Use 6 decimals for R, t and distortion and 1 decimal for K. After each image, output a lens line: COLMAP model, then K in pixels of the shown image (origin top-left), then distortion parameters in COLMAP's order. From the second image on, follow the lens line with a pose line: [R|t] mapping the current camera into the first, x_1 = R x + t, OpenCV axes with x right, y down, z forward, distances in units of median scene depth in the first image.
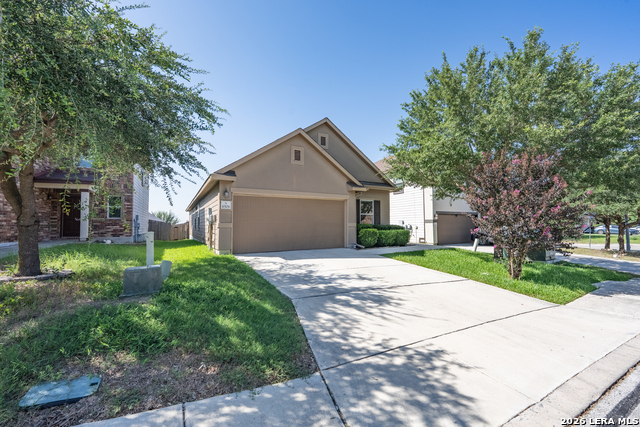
lens RADIAL K [[259.9, 0, 317.9], [0, 259.9, 214.4], [0, 0, 1]] dist [-0.000440, -0.000006]
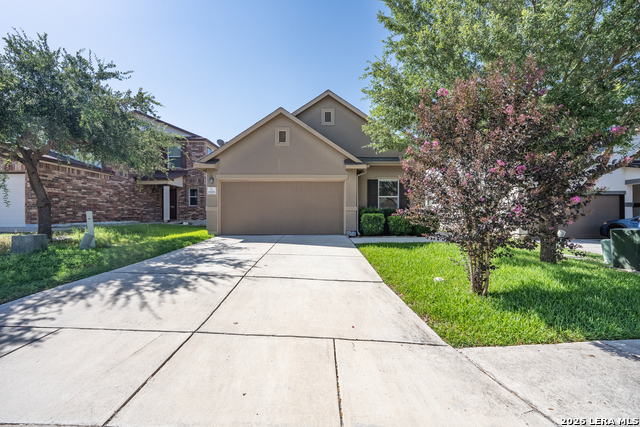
lens RADIAL K [[259.9, 0, 316.8], [0, 259.9, 213.3], [0, 0, 1]] dist [-0.000440, -0.000006]
pose [[0.875597, 0.002616, -0.483036, 0.464998], [0.015773, 0.999297, 0.034003, 0.023967], [0.482785, -0.037392, 0.874940, 0.193590]]
